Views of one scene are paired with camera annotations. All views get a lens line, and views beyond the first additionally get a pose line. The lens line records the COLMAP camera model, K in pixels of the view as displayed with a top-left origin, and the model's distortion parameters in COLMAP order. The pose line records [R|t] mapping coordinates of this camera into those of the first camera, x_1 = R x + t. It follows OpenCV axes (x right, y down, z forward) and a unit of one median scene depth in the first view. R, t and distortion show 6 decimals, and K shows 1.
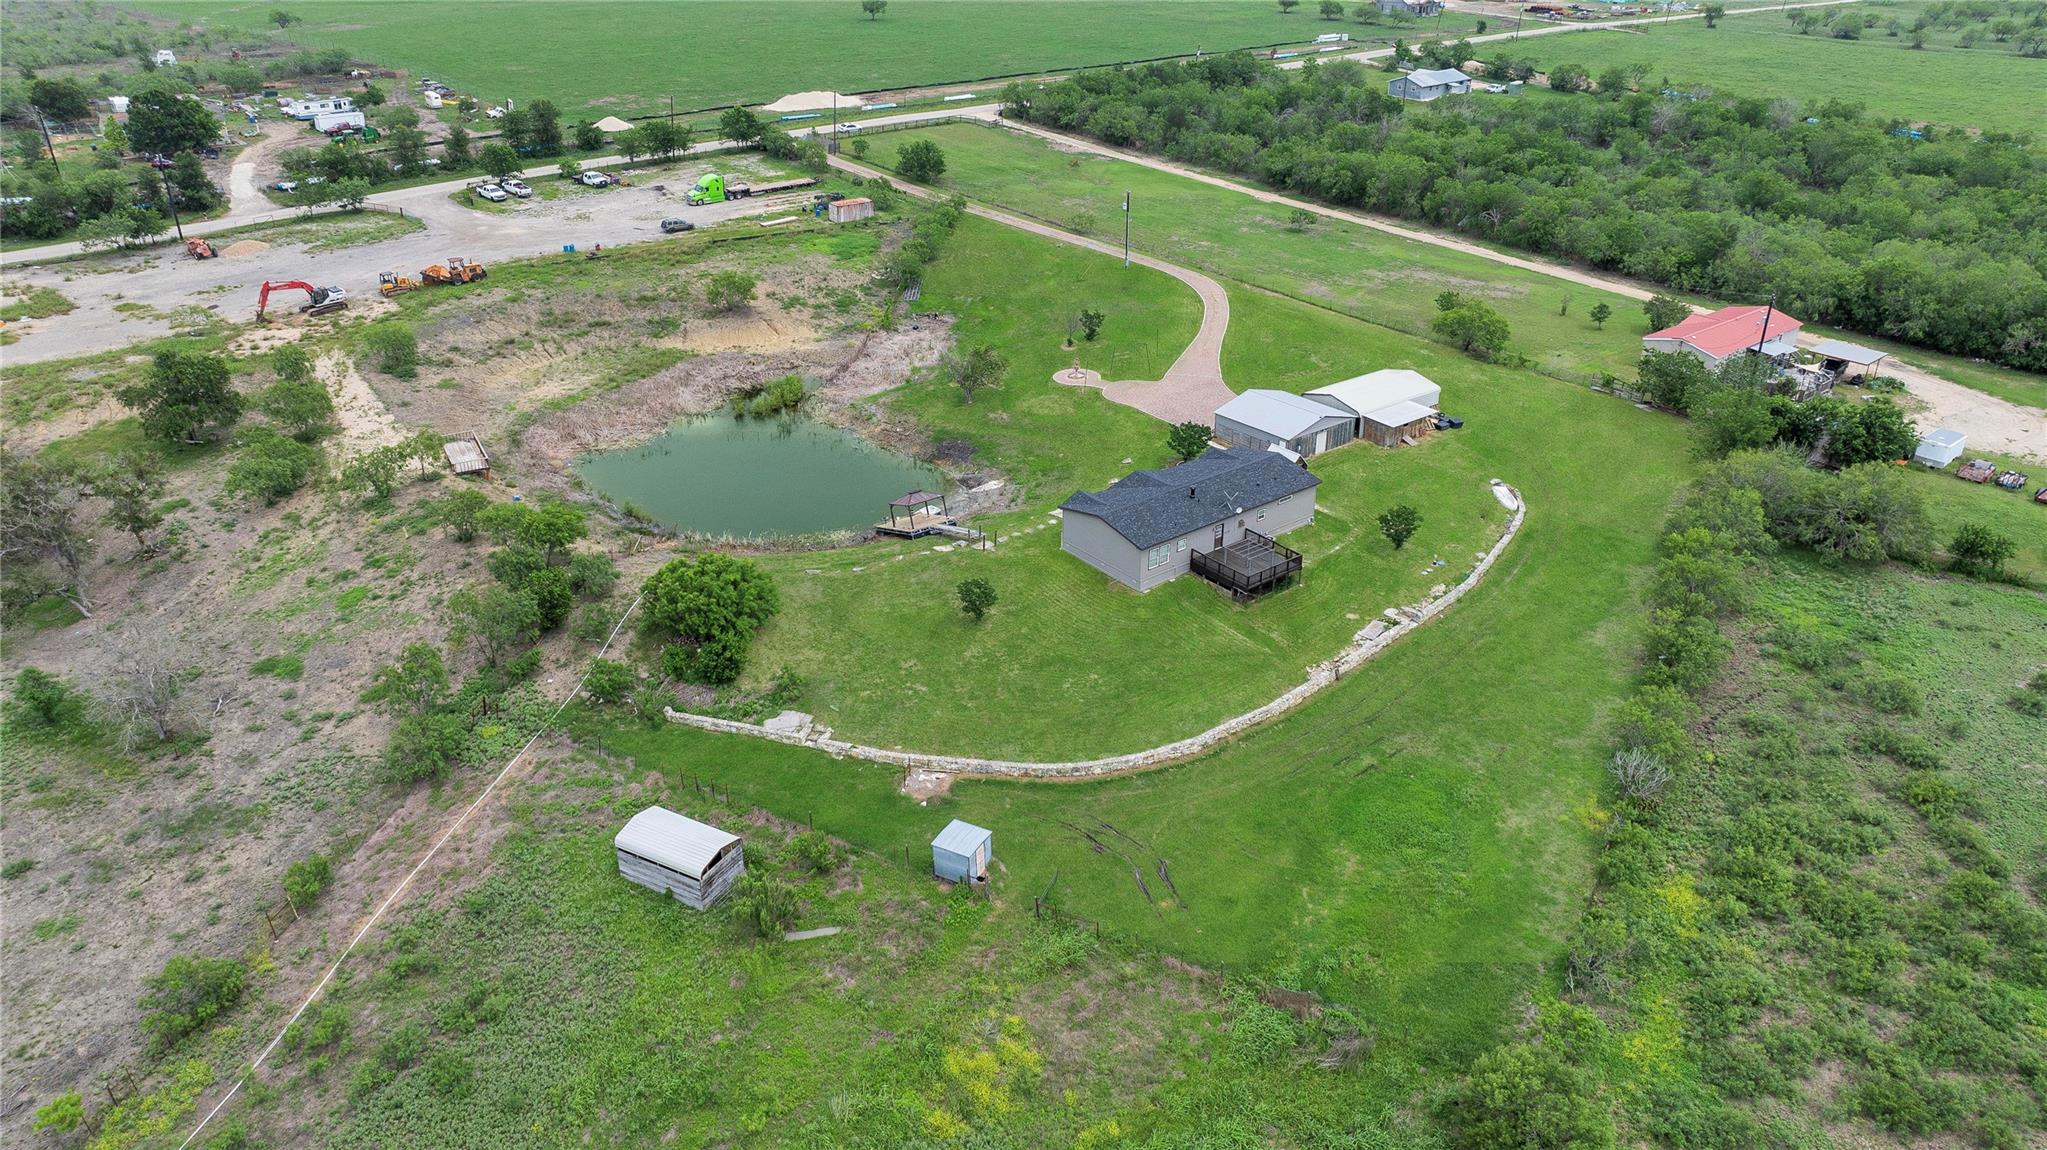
lens RADIAL K [[1417.0, 0, 1023.5], [0, 1417.0, 575.0], [0, 0, 1]] dist [-0.027757, 0.002538]
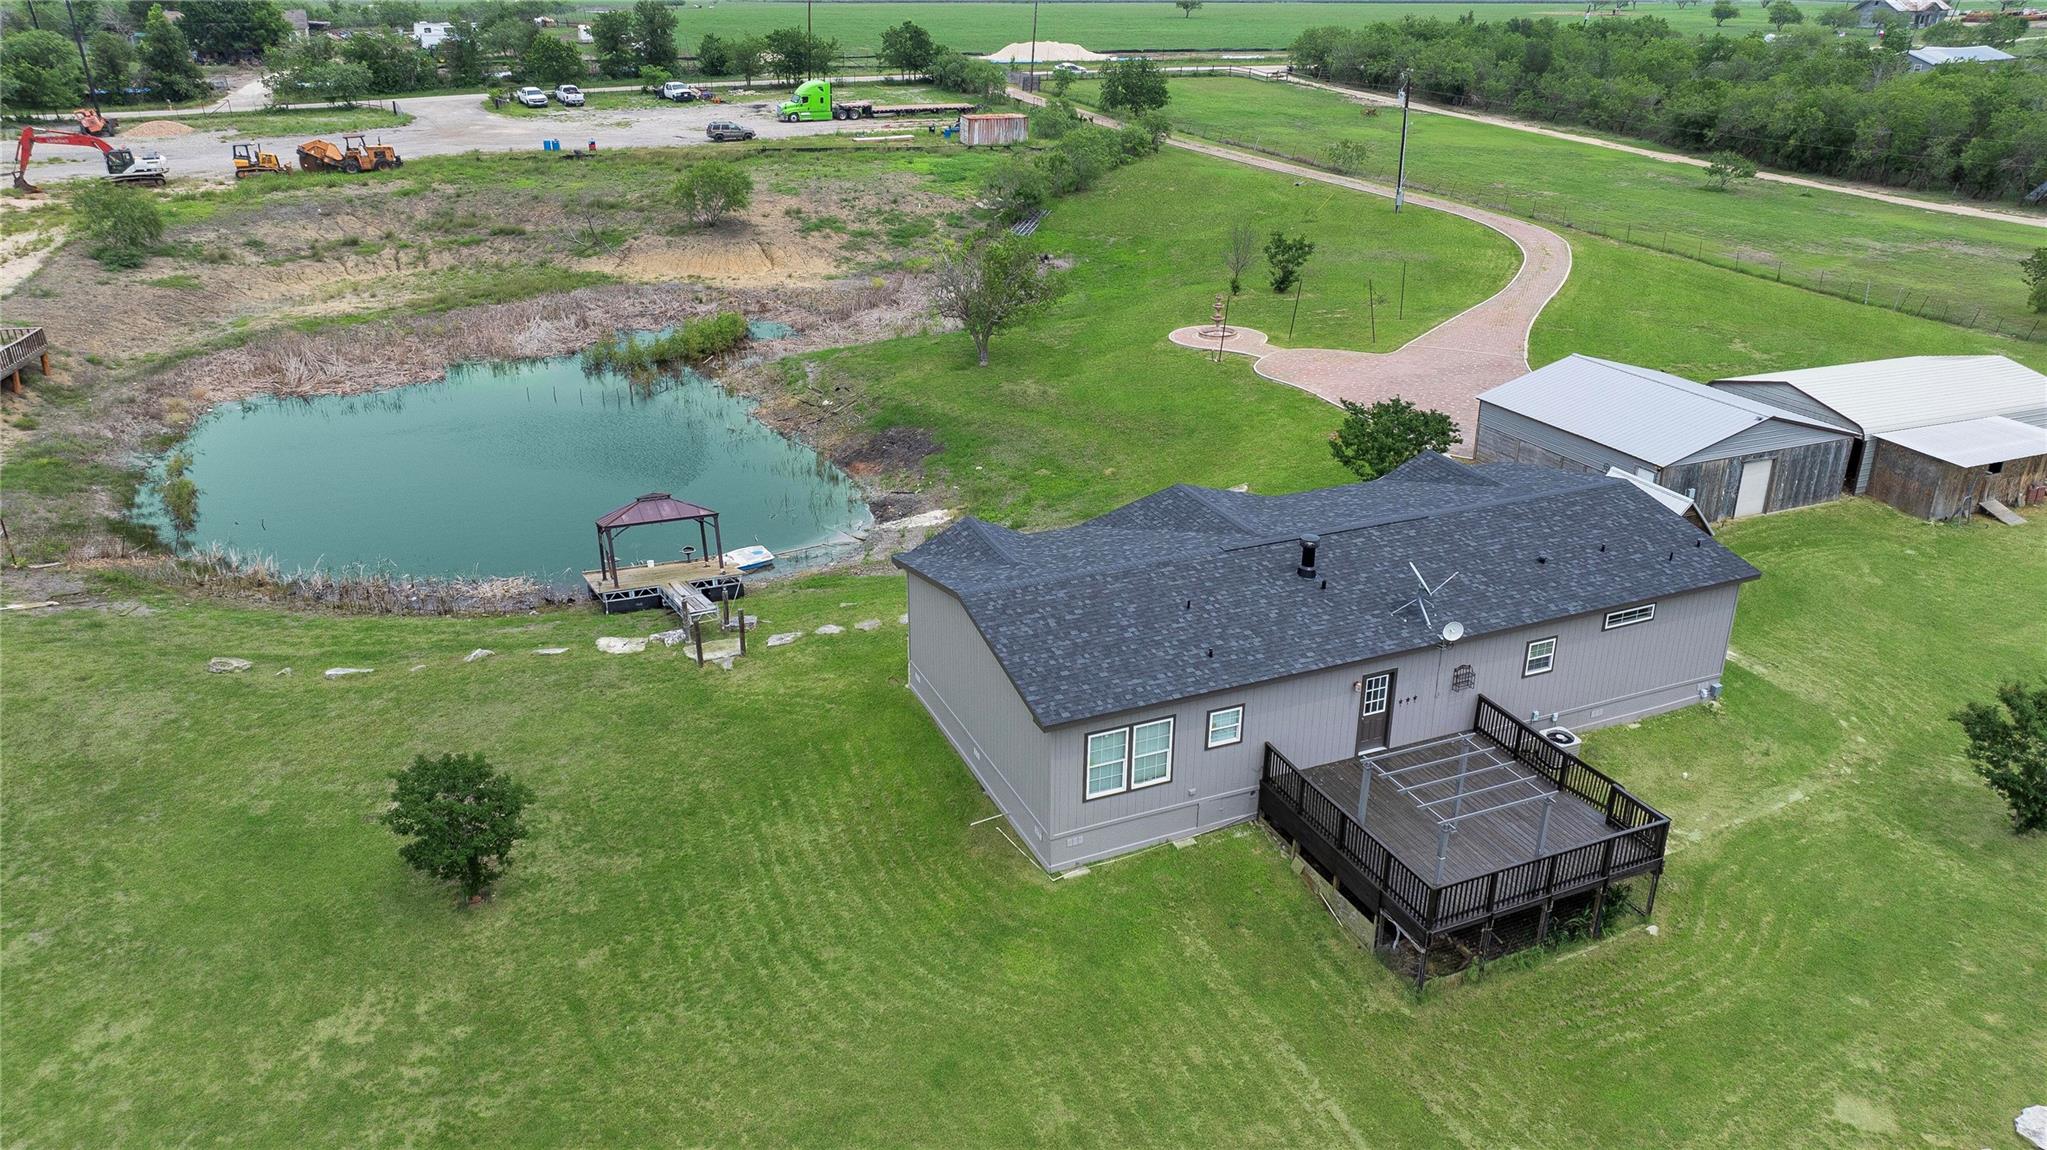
lens RADIAL K [[1417.0, 0, 1023.5], [0, 1417.0, 575.0], [0, 0, 1]] dist [-0.027757, 0.002538]
pose [[0.964045, 0.105525, -0.243890, 0.101401], [-0.122448, 0.990935, -0.055259, -0.022526], [0.235848, 0.083136, 0.968227, 0.516520]]
